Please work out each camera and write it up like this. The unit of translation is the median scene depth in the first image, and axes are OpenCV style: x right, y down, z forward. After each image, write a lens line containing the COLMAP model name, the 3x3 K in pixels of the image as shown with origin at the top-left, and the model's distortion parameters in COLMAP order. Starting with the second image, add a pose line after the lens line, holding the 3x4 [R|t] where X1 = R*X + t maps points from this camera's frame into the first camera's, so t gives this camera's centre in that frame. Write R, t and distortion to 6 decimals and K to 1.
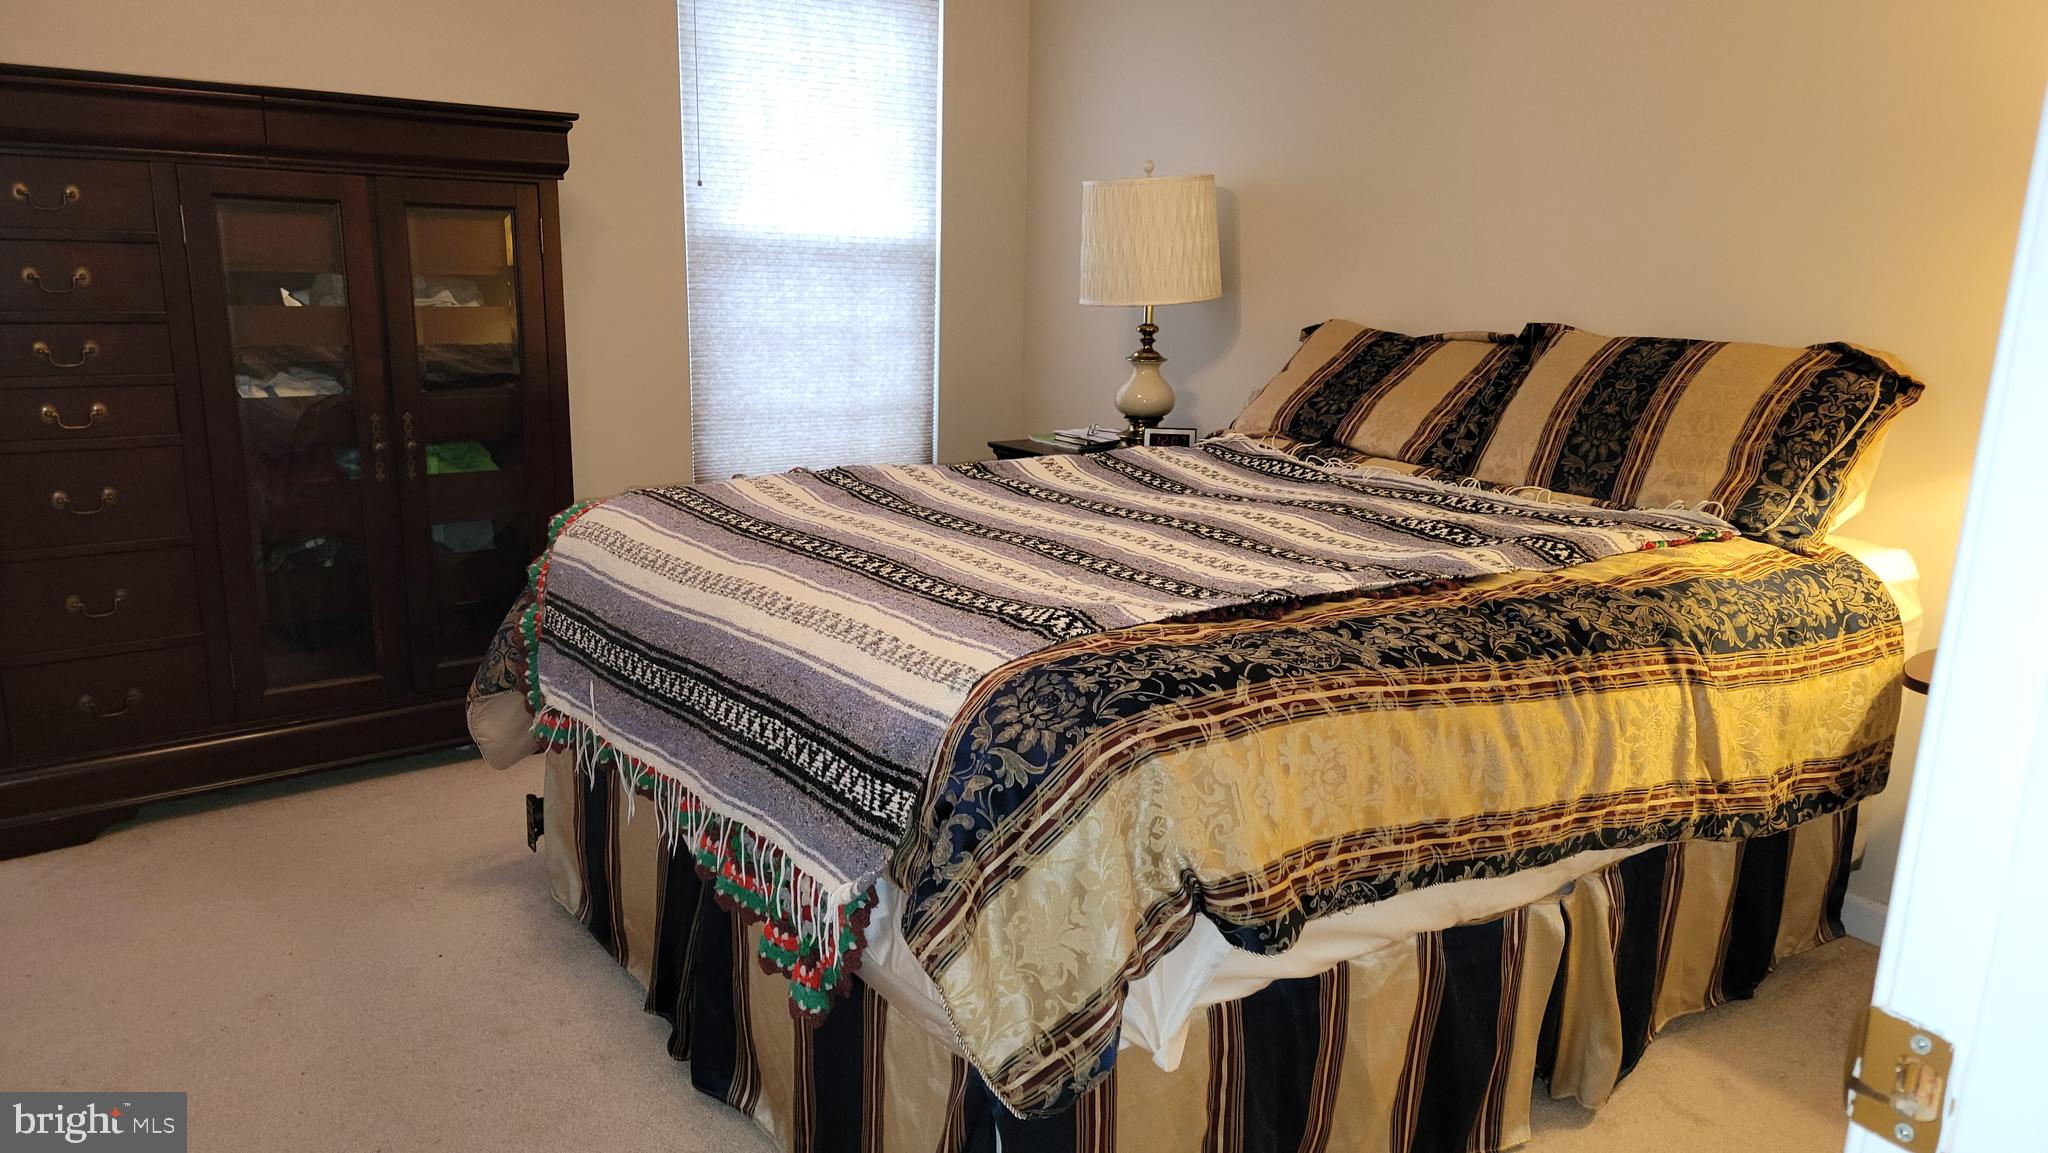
lens RADIAL K [[1402.0, 0, 1028.1], [0, 1402.0, 588.3], [0, 0, 1]] dist [0.088366, -0.079727]
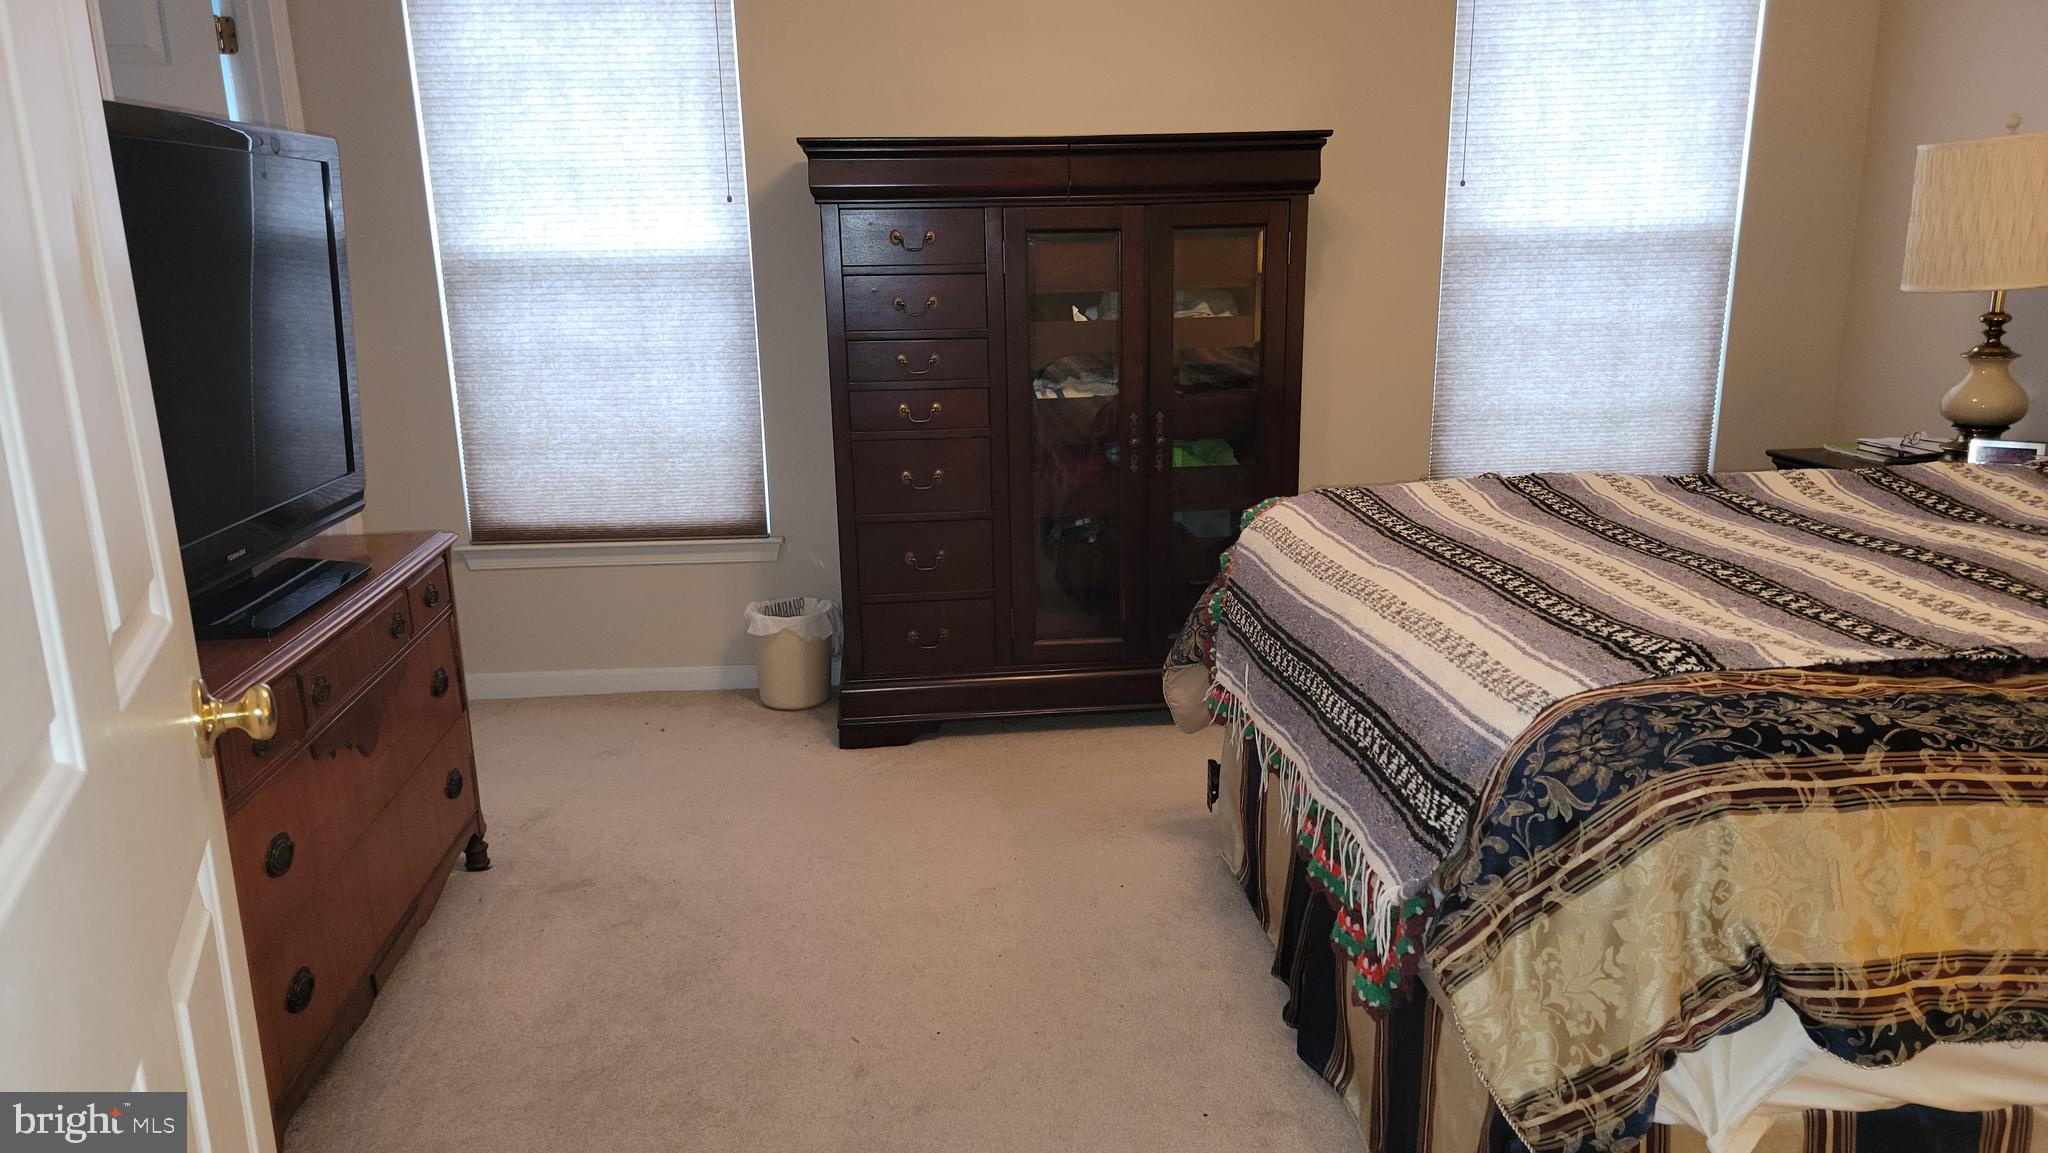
lens RADIAL K [[1402.0, 0, 1028.1], [0, 1402.0, 588.3], [0, 0, 1]] dist [0.088366, -0.079727]
pose [[0.844614, 0.084721, -0.528630, 0.156527], [-0.082293, 0.996210, 0.028175, -0.011290], [0.529013, 0.019705, 0.848385, -0.015017]]
